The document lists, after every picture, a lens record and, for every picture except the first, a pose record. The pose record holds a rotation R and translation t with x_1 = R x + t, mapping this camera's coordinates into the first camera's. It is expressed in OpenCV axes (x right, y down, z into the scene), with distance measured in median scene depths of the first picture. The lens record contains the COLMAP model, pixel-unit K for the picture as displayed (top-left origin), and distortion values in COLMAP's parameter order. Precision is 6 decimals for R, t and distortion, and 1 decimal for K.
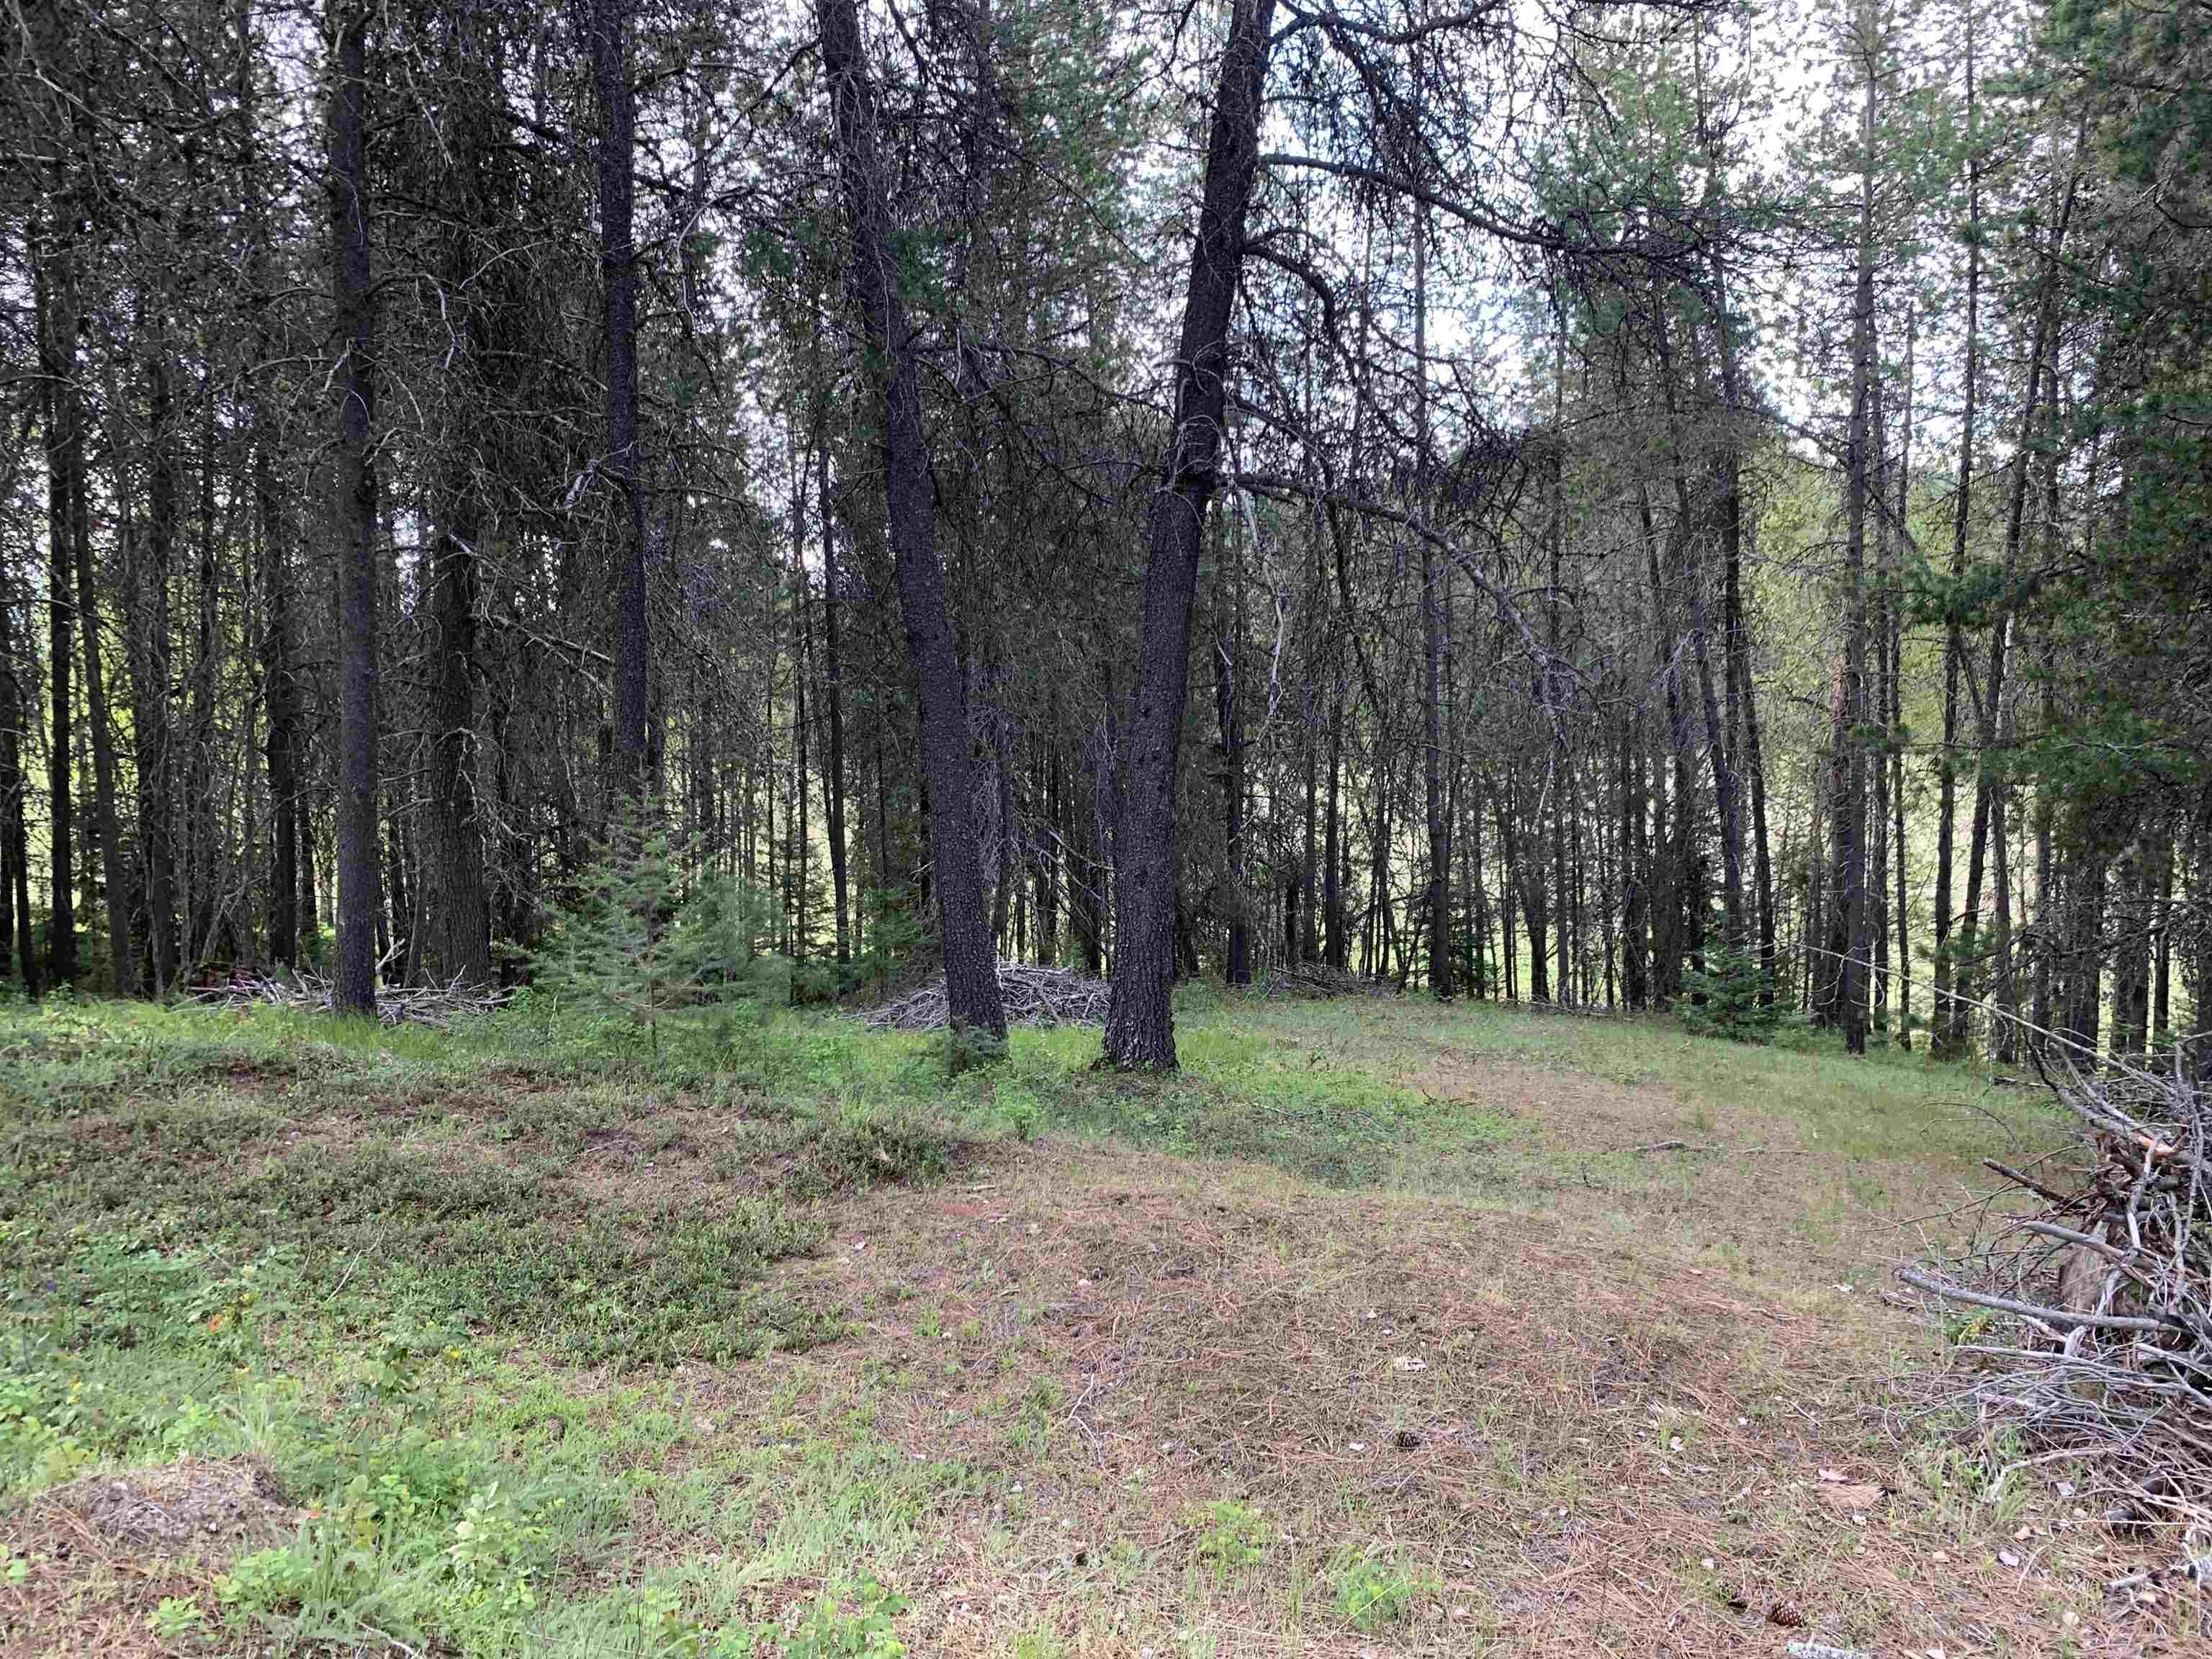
lens RADIAL K [[1639.2, 0, 1113.2], [0, 1639.2, 853.6], [0, 0, 1]] dist [0.010430, -0.023393]
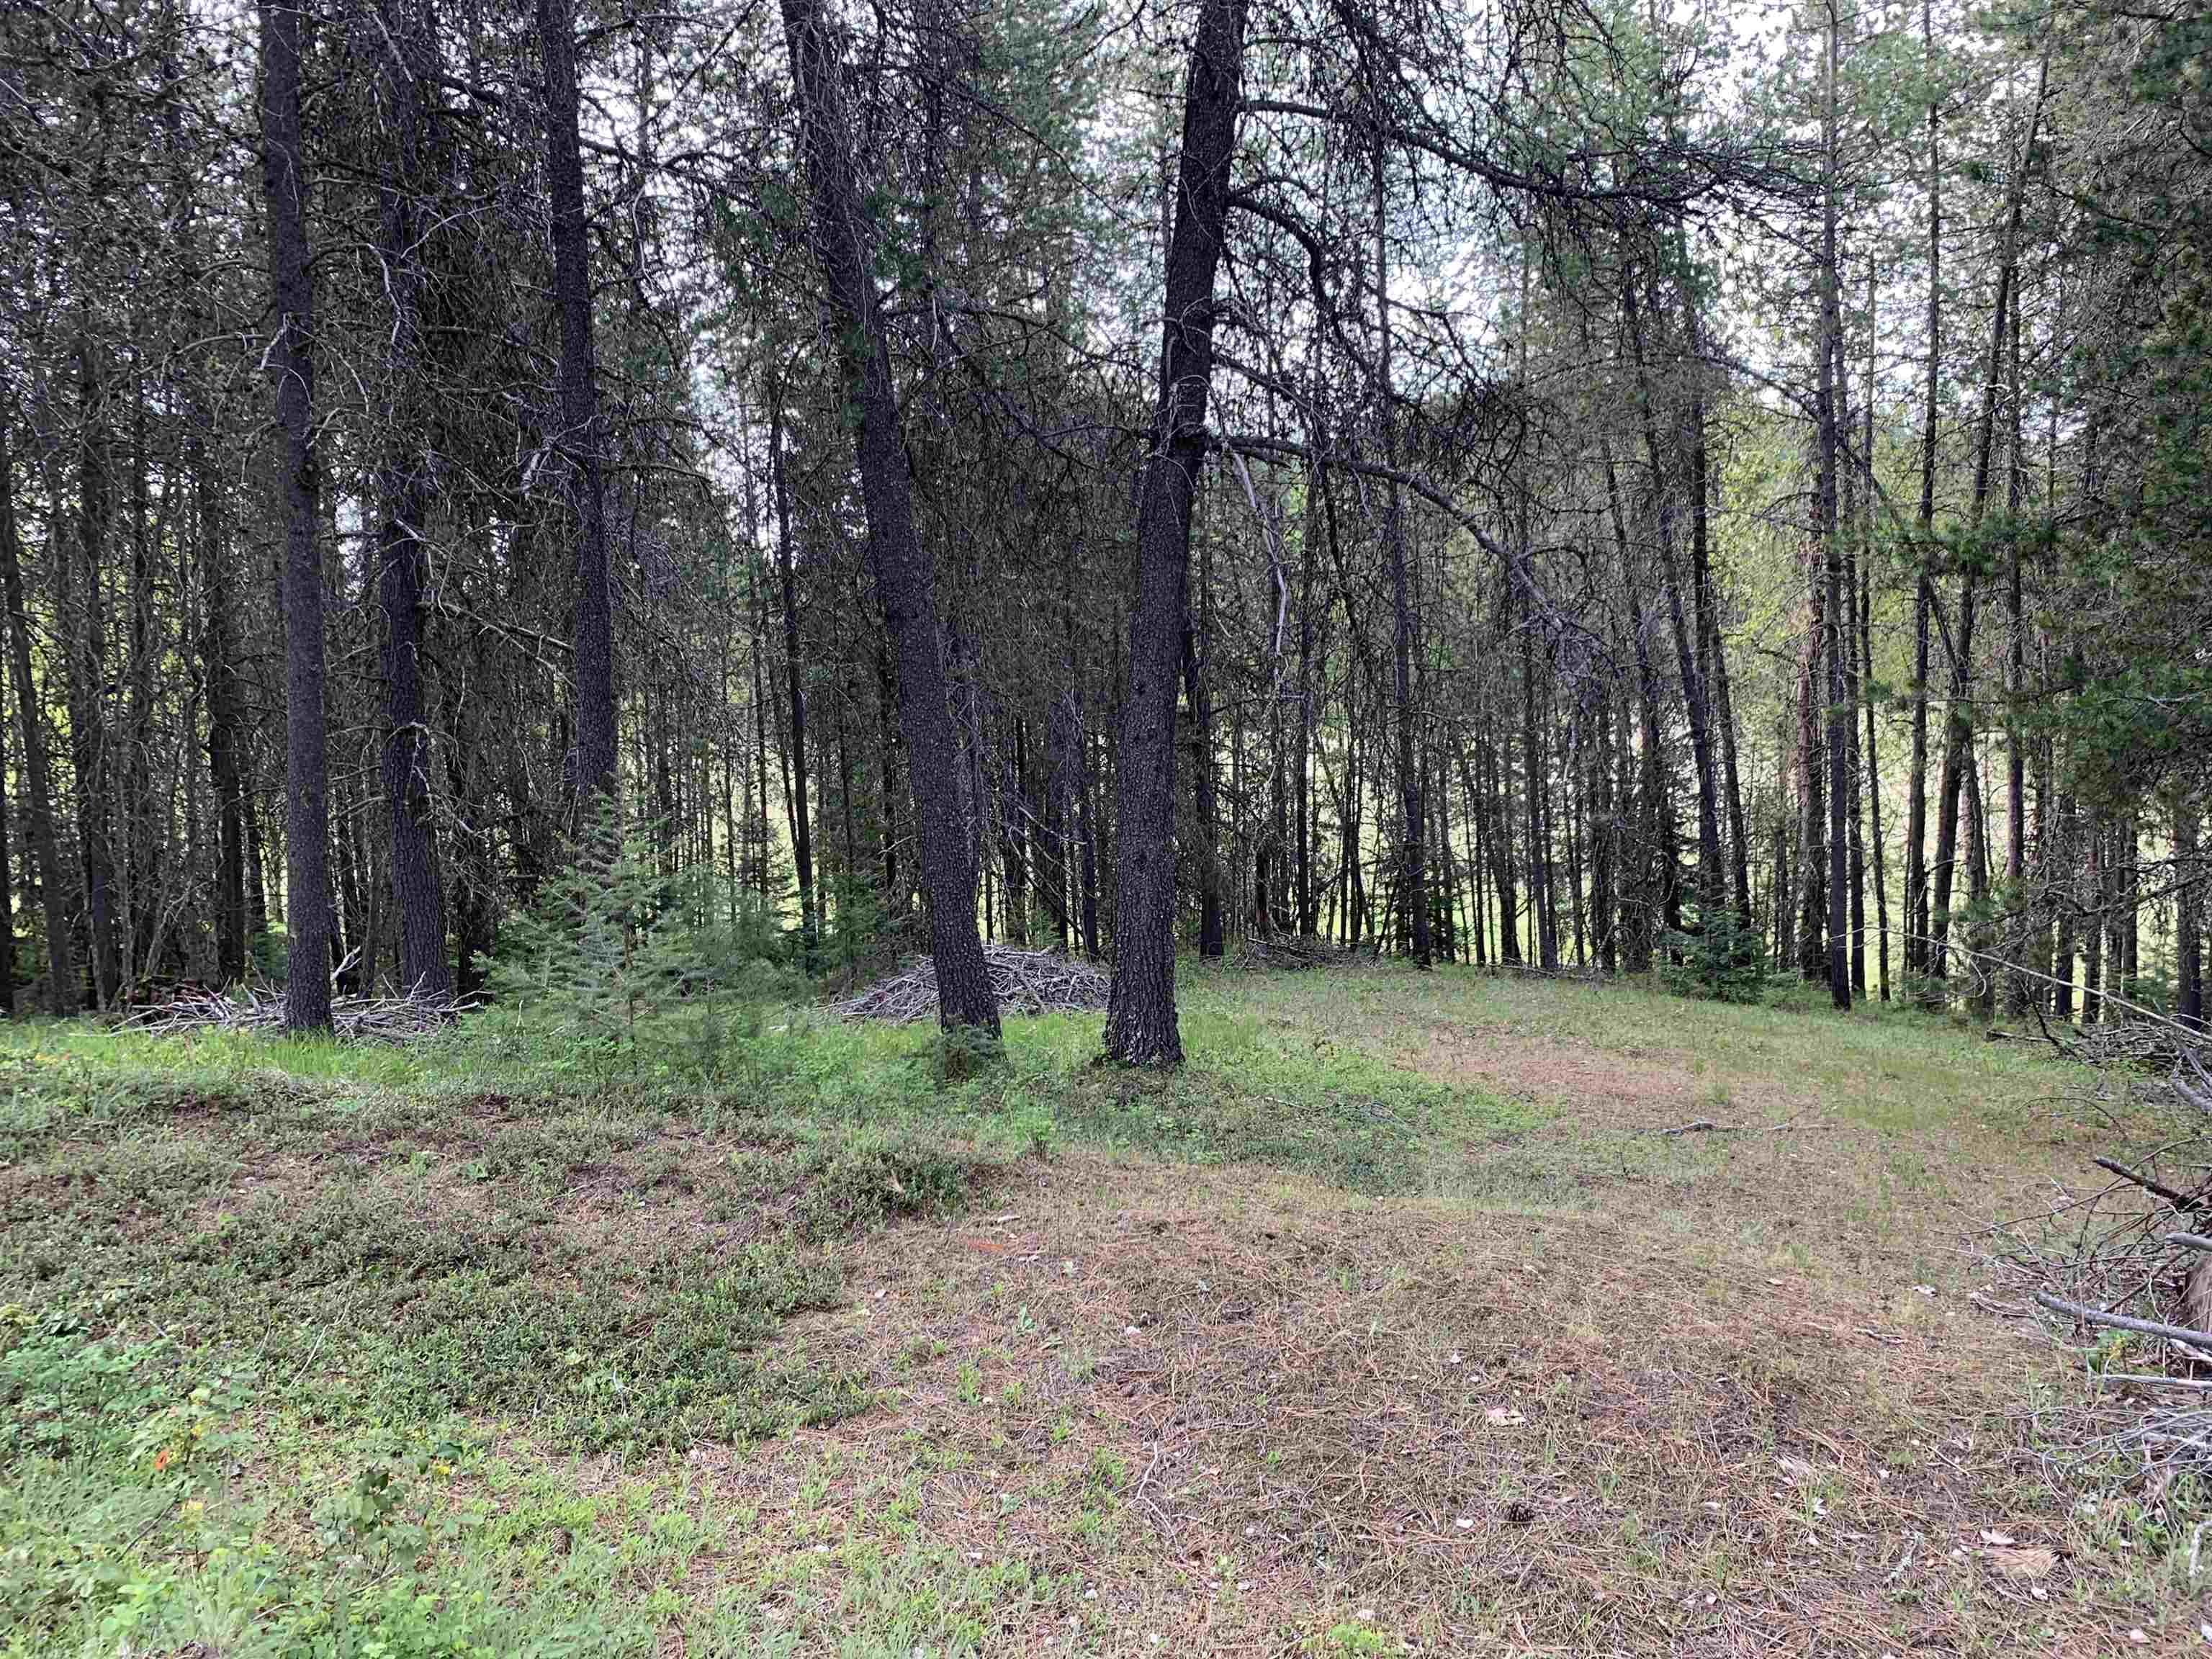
lens RADIAL K [[1639.2, 0, 1096.8], [0, 1639.2, 813.8], [0, 0, 1]] dist [0.010430, -0.023393]
pose [[0.999457, -0.027303, 0.018444, -0.018393], [0.027379, 0.999618, -0.003899, -0.008012], [-0.018330, 0.004402, 0.999822, 0.037198]]
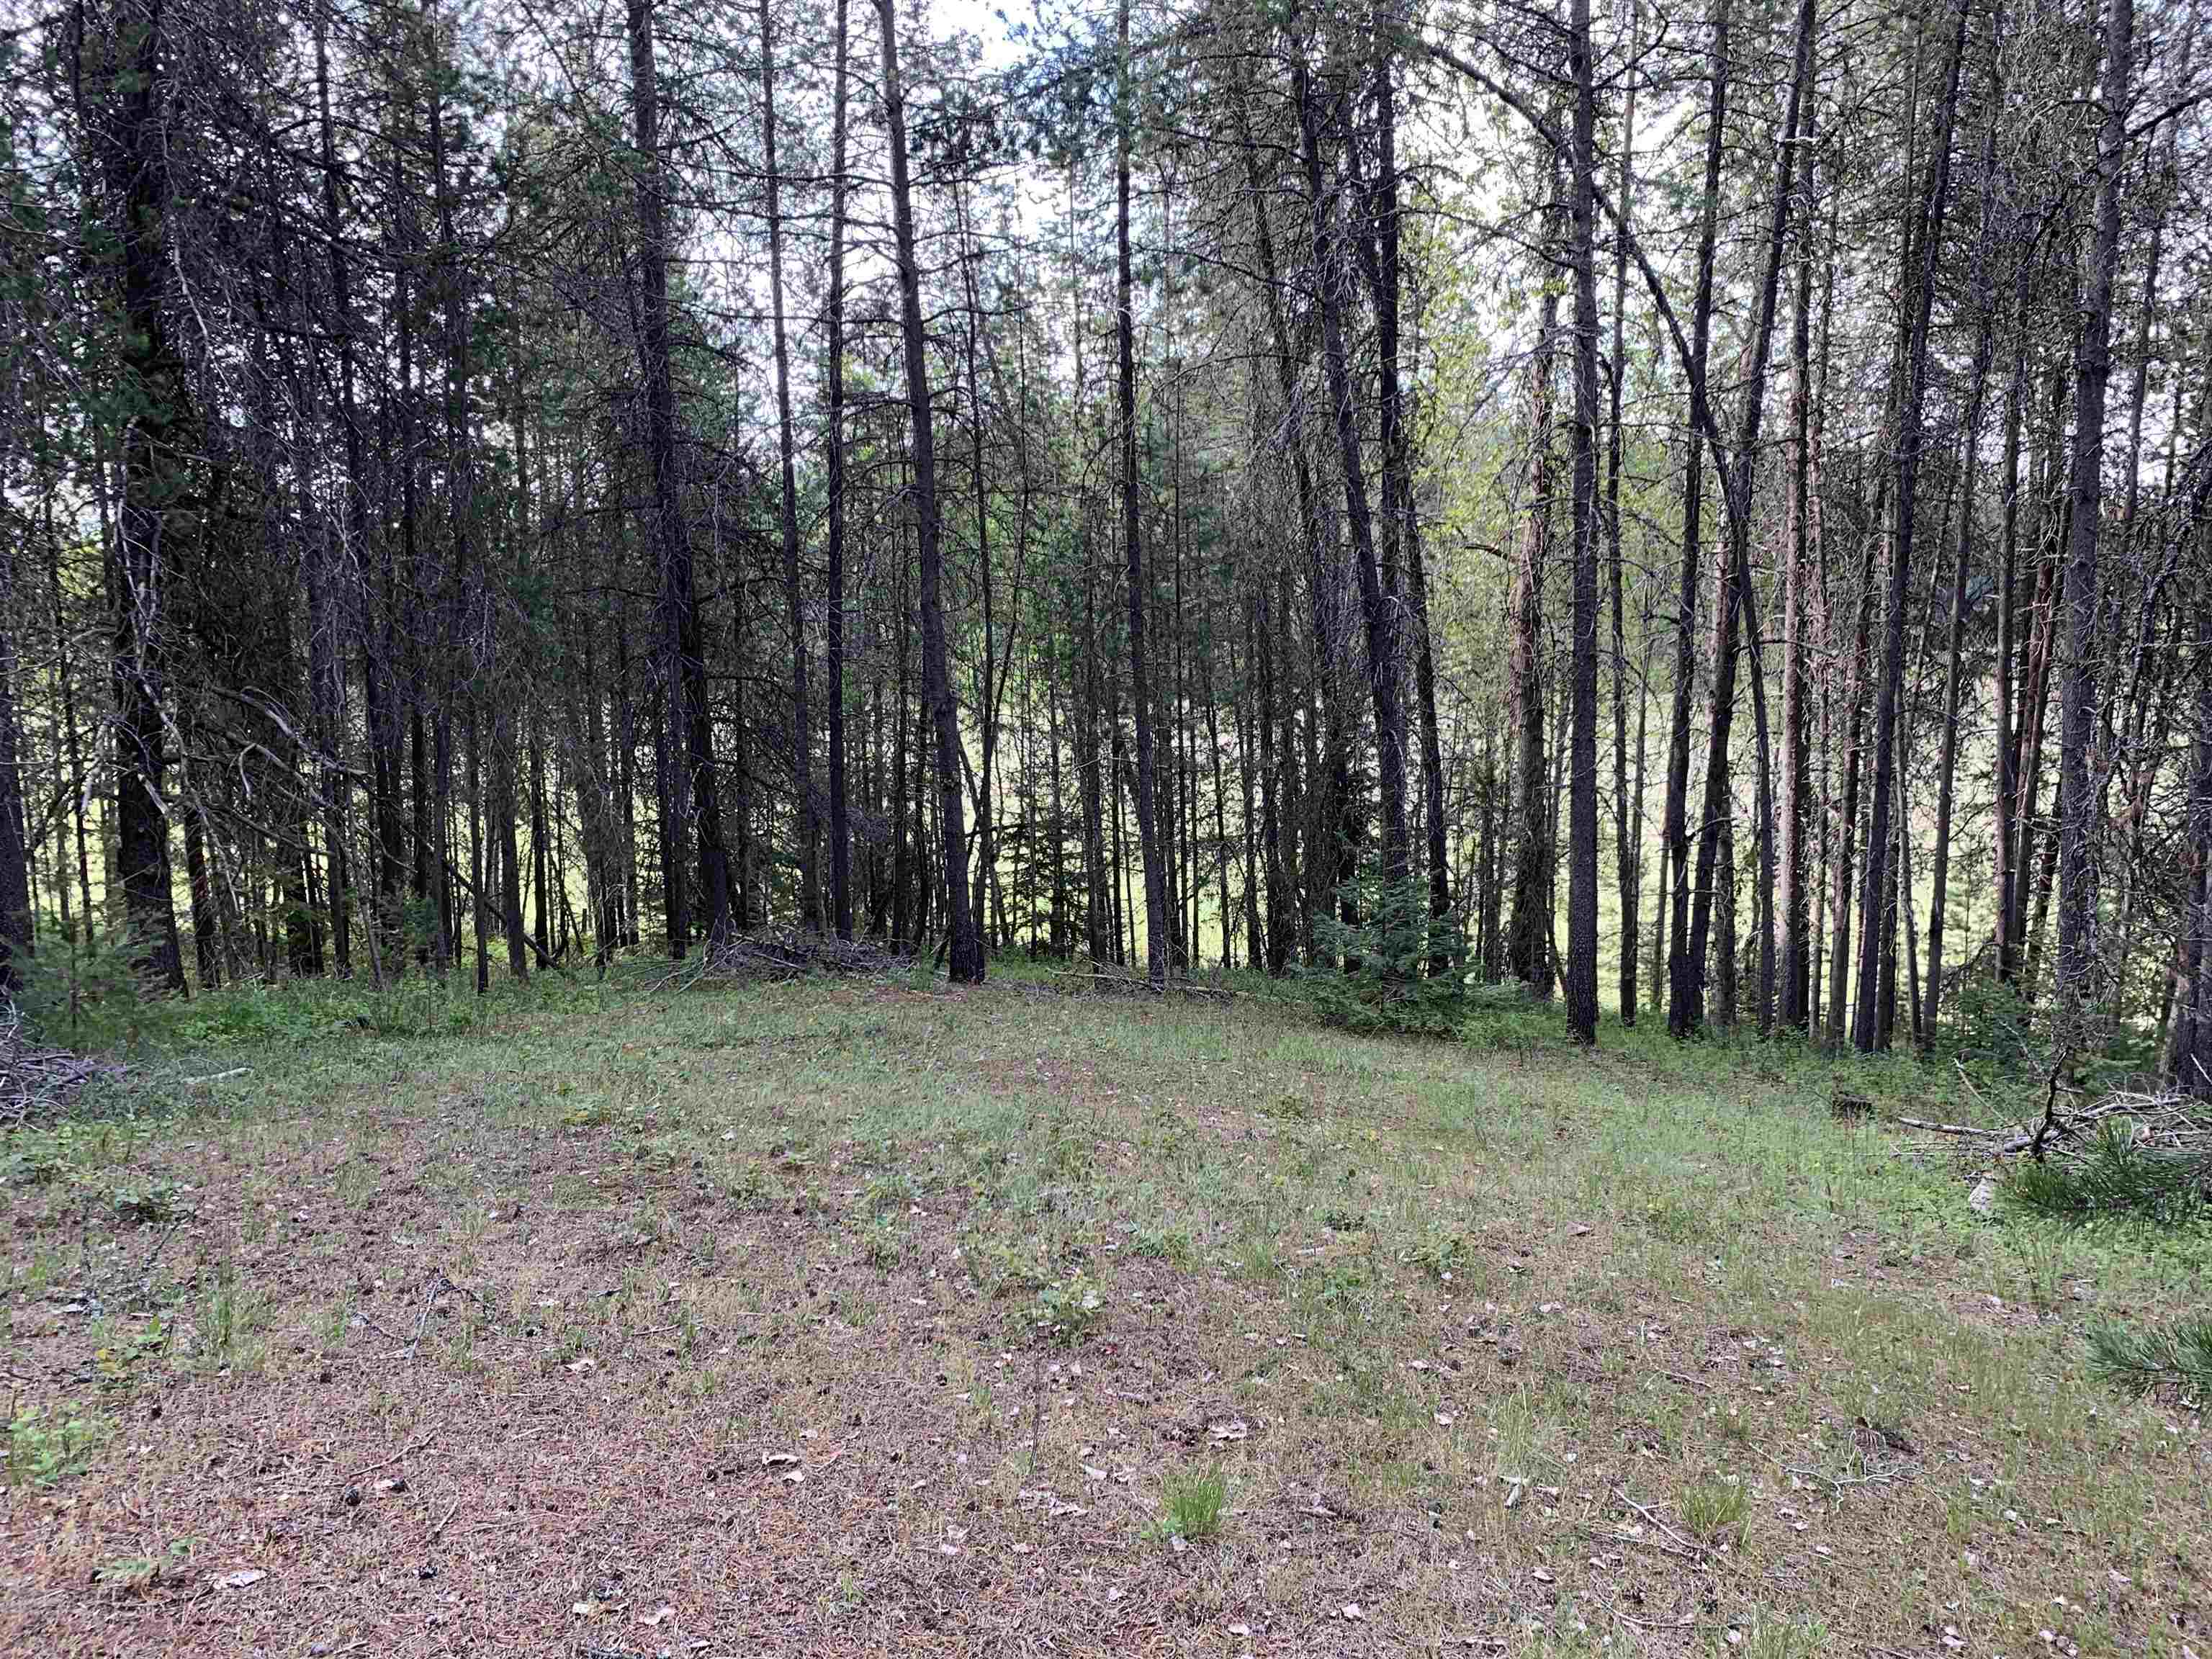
lens RADIAL K [[1639.2, 0, 1109.6], [0, 1639.2, 816.9], [0, 0, 1]] dist [0.010430, -0.023393]
pose [[0.982068, -0.011148, 0.188197, 0.280936], [0.009207, 0.999895, 0.011184, 0.046852], [-0.188302, -0.009251, 0.982068, 0.740450]]
